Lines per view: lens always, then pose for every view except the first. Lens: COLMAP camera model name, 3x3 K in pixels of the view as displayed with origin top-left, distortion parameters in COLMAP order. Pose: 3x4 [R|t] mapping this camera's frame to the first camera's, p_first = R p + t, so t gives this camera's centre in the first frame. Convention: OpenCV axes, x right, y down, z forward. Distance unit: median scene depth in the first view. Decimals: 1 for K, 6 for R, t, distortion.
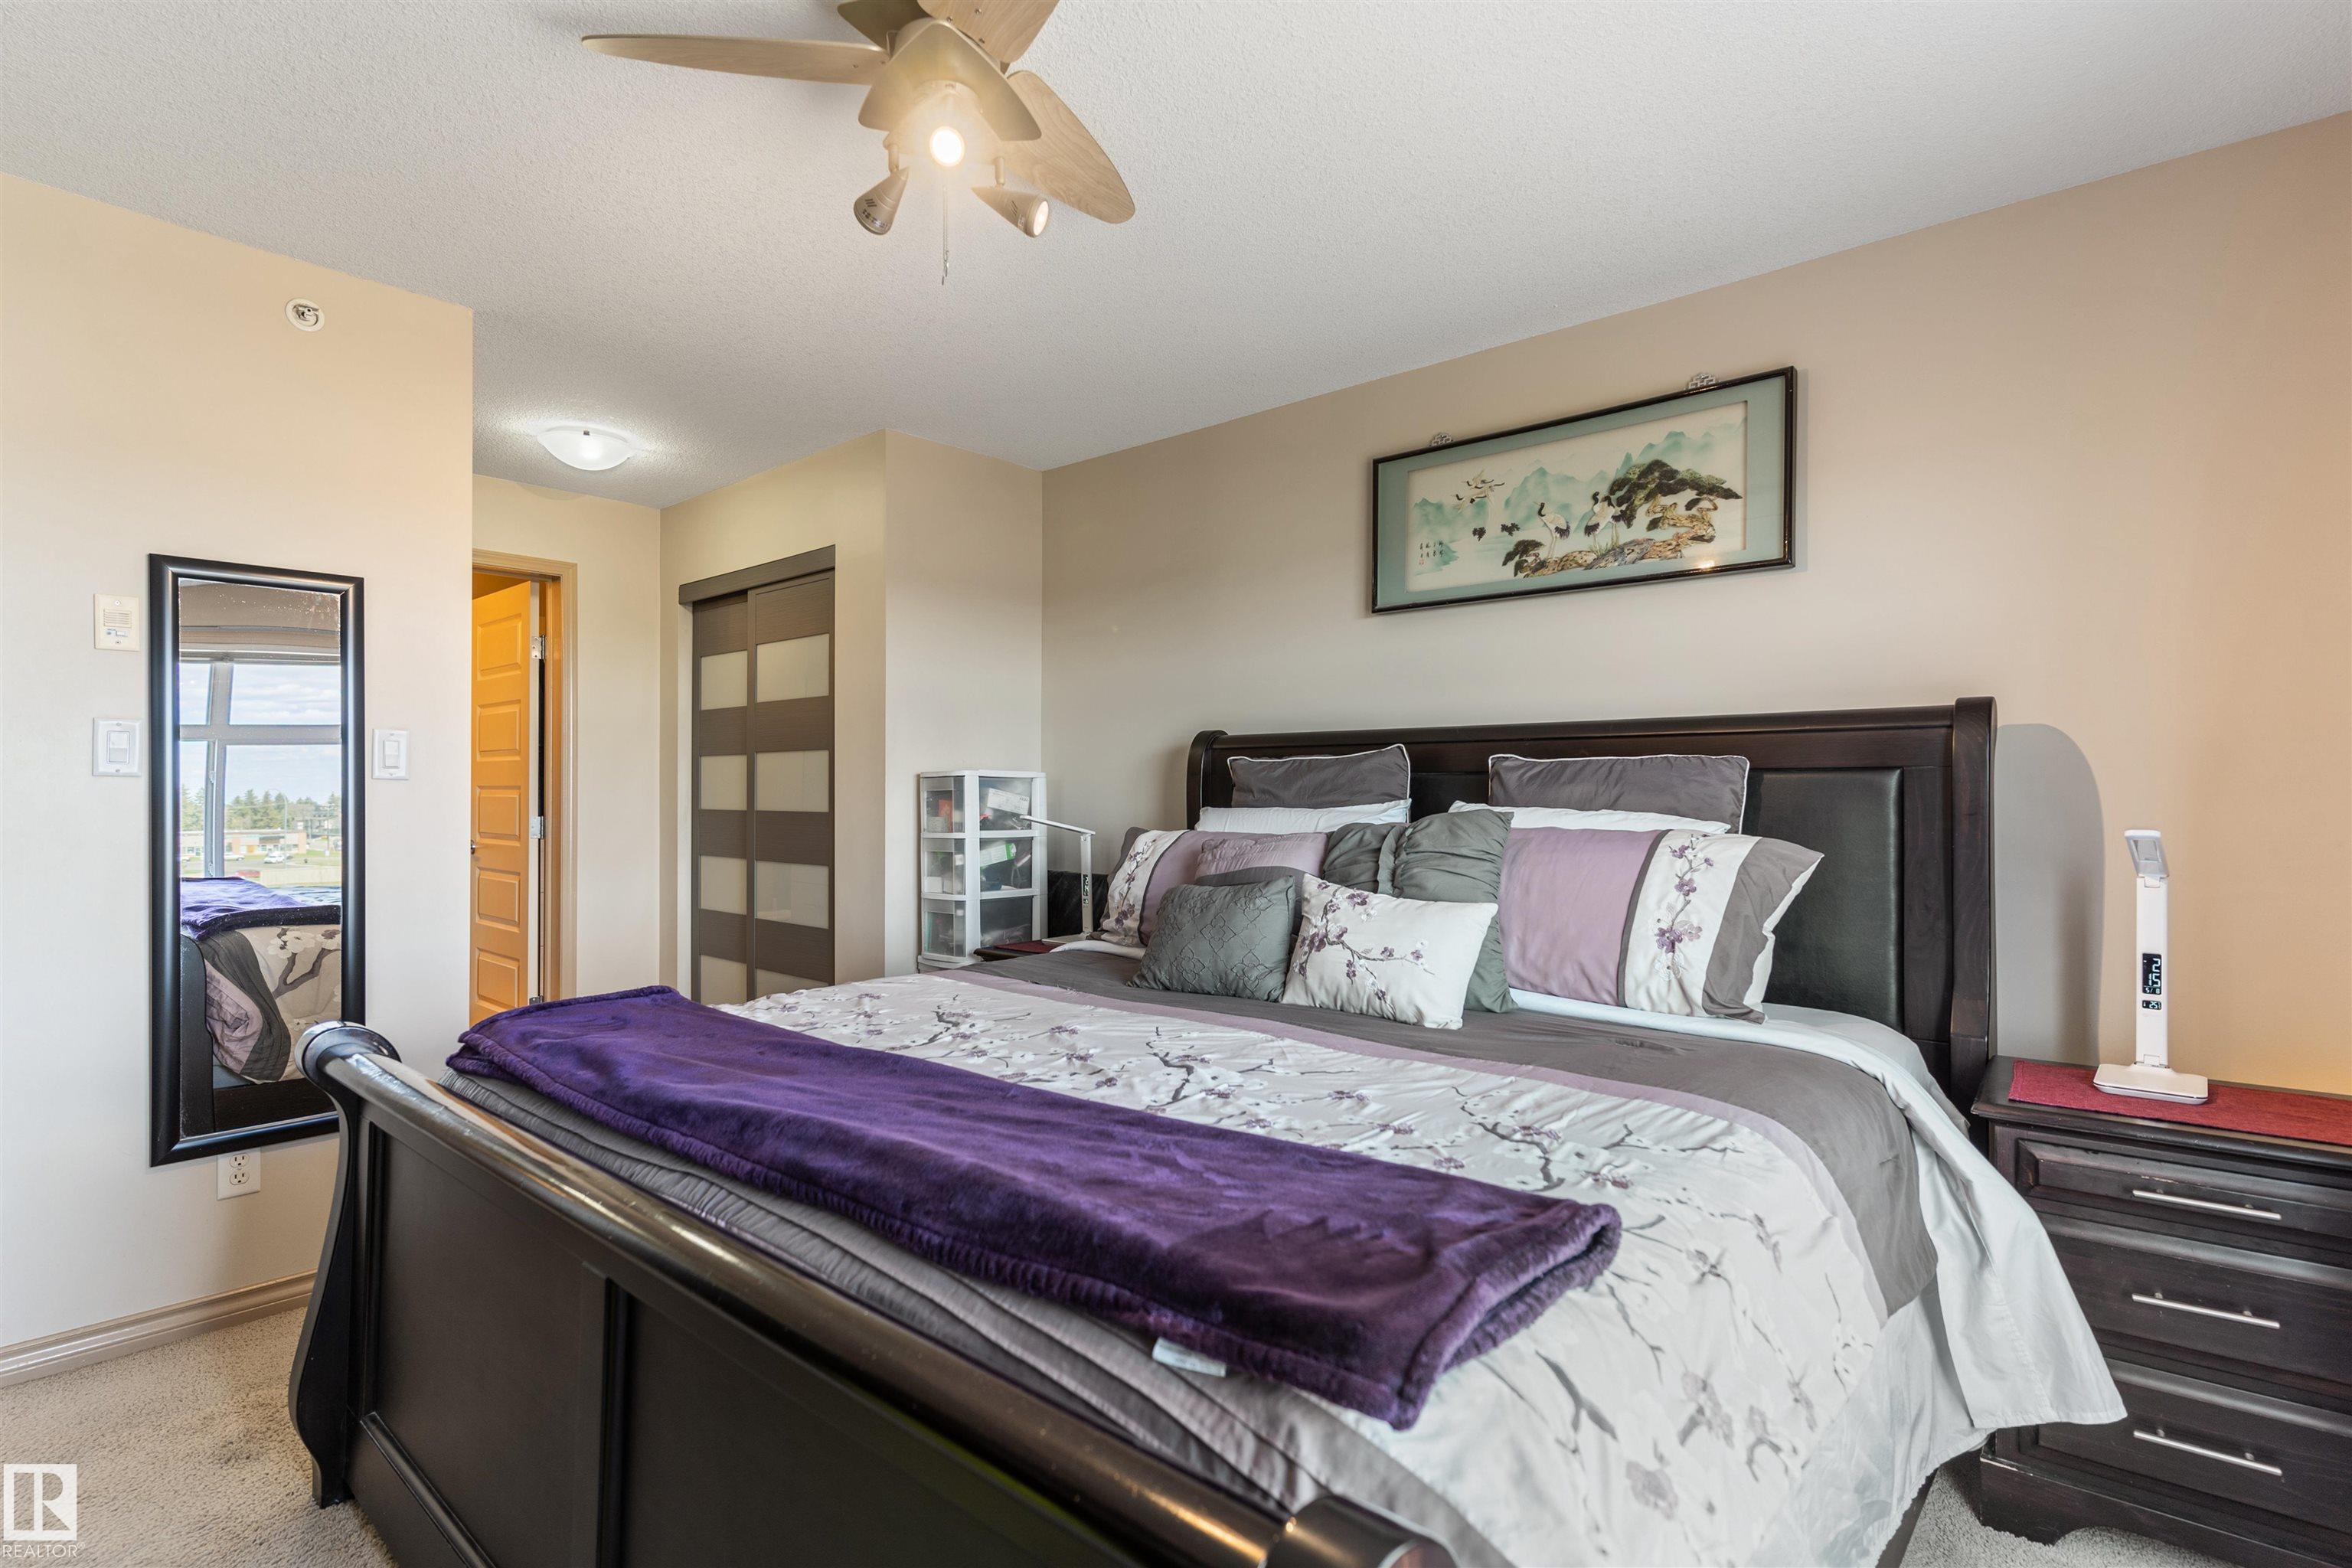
lens RADIAL K [[1137.7, 0, 1172.5], [0, 1137.7, 804.9], [0, 0, 1]] dist [0.000696, 0.000228]
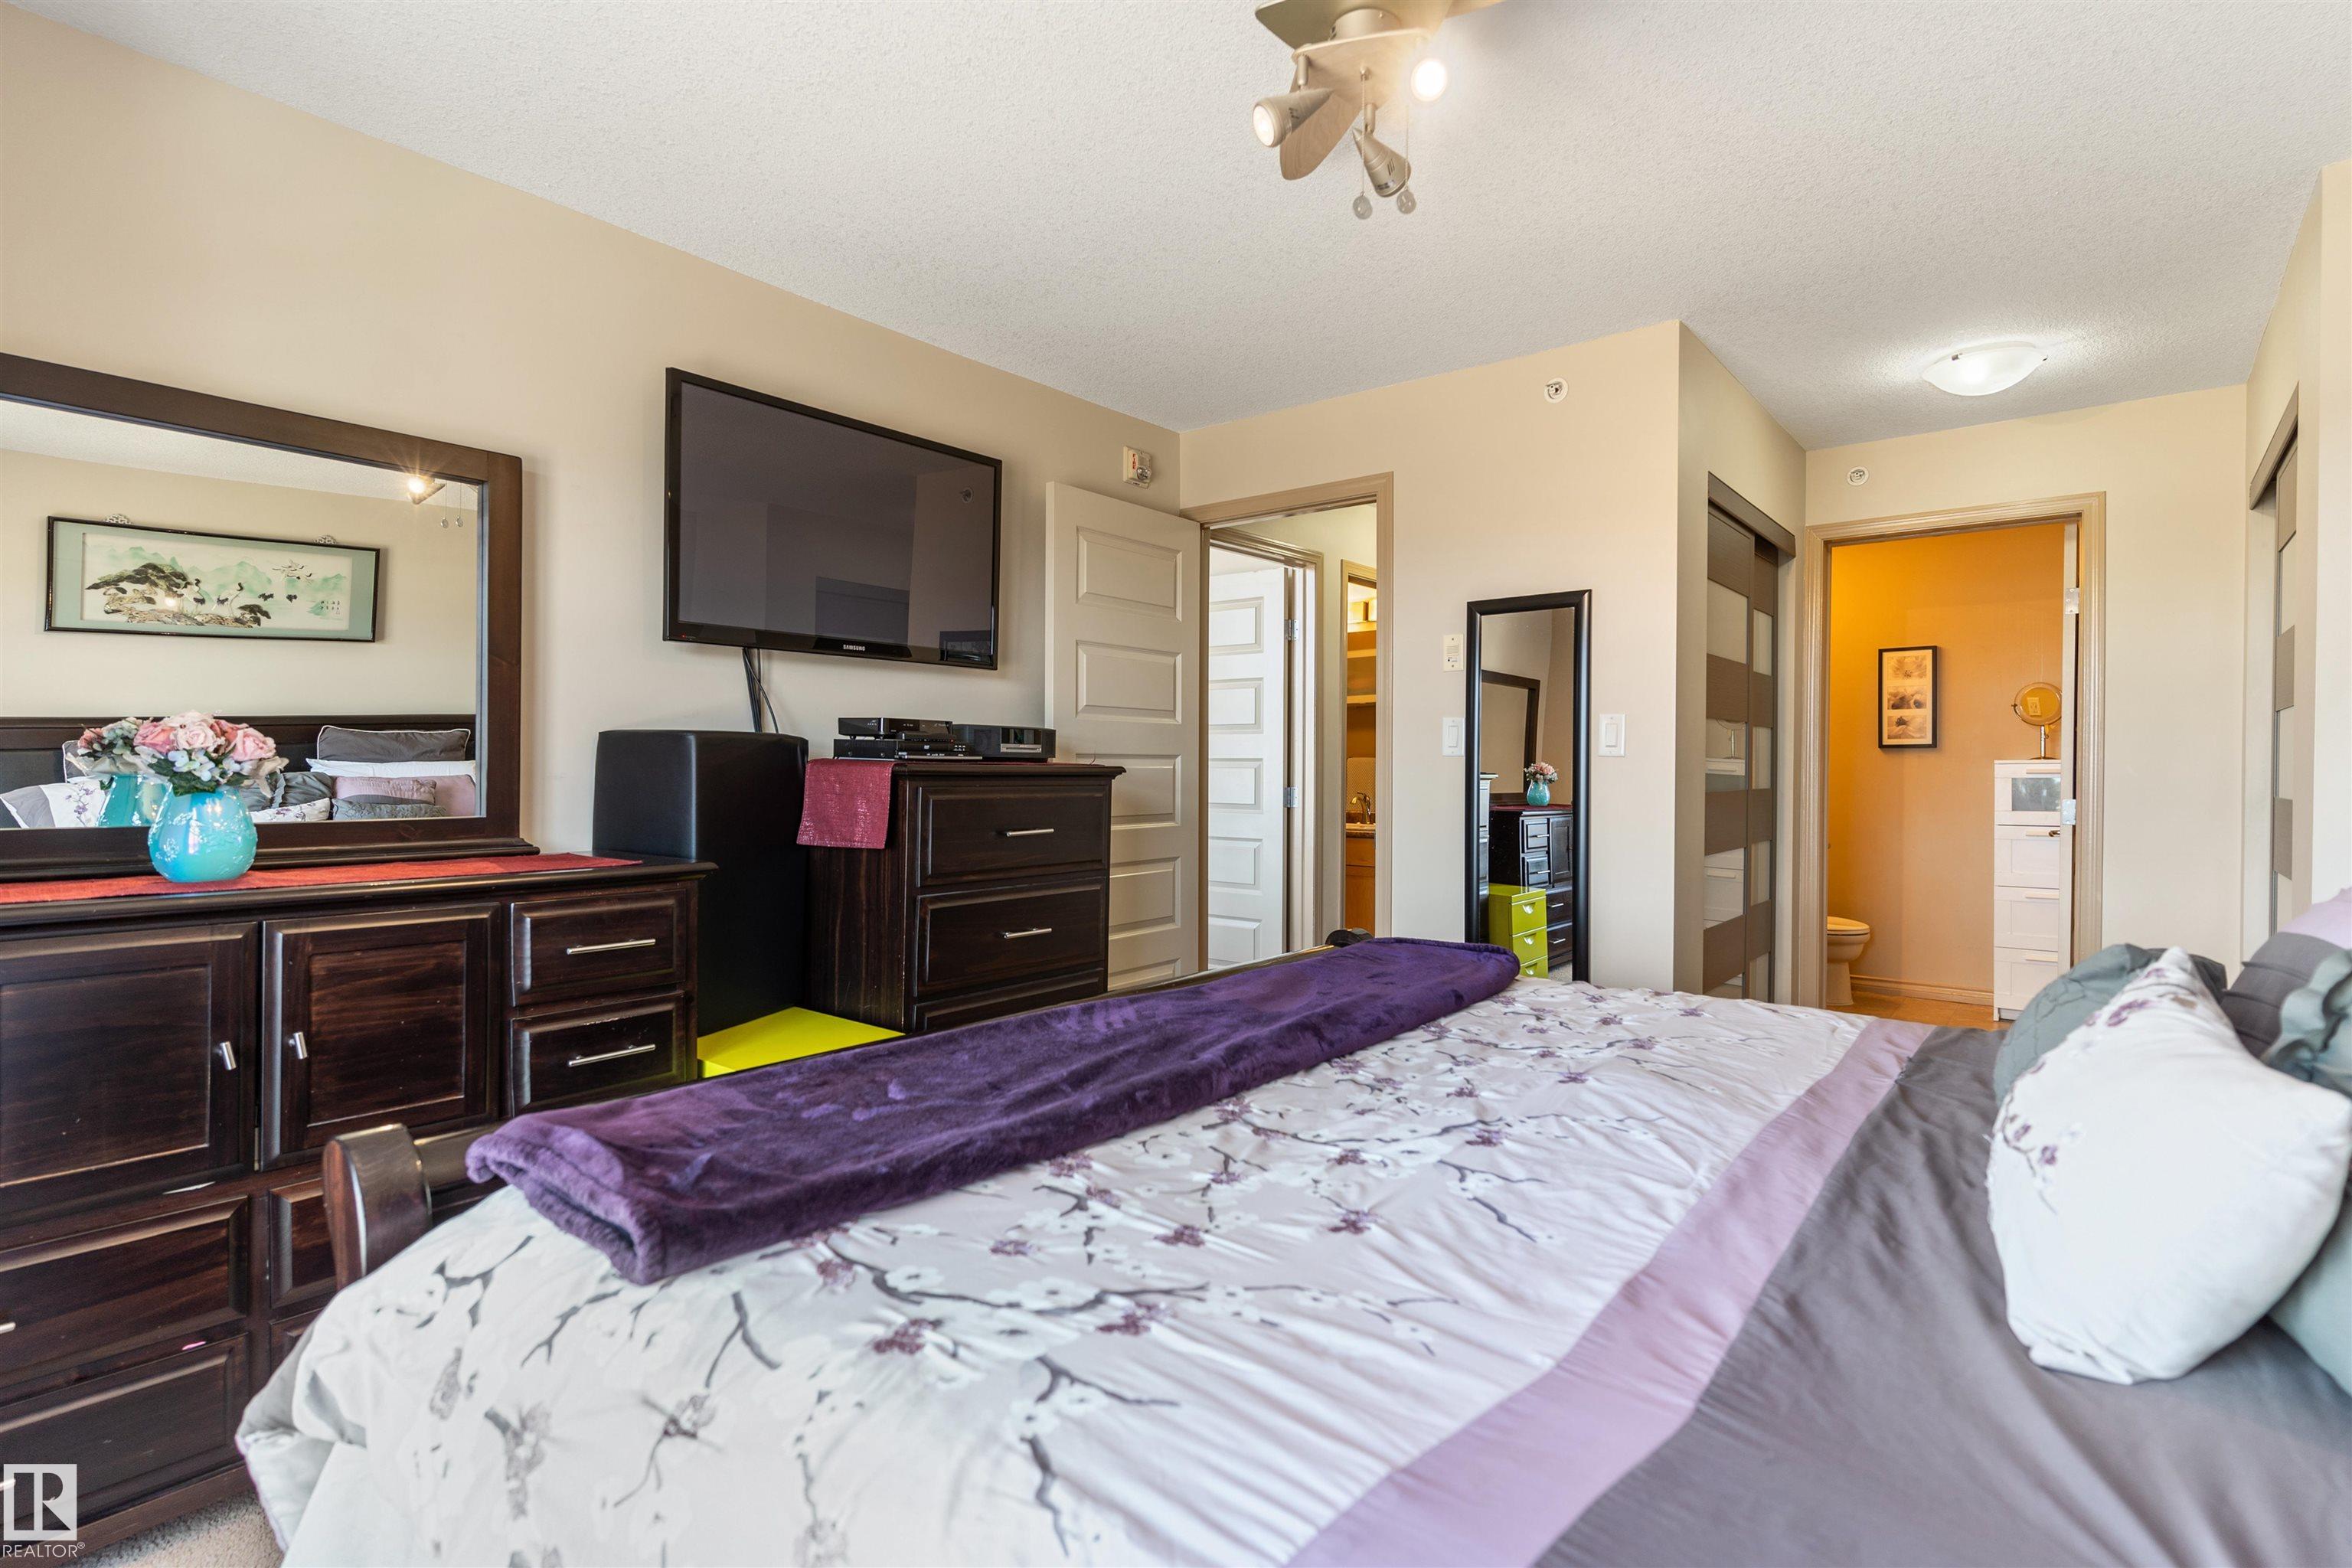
lens RADIAL K [[1136.8, 0, 1173.9], [0, 1136.8, 760.1], [0, 0, 1]] dist [0.001209, 0.000009]
pose [[0.026101, -0.007896, -0.999628, 0.585409], [-0.011781, 0.999897, -0.008206, -0.003120], [0.999590, 0.011991, 0.026005, 0.629701]]
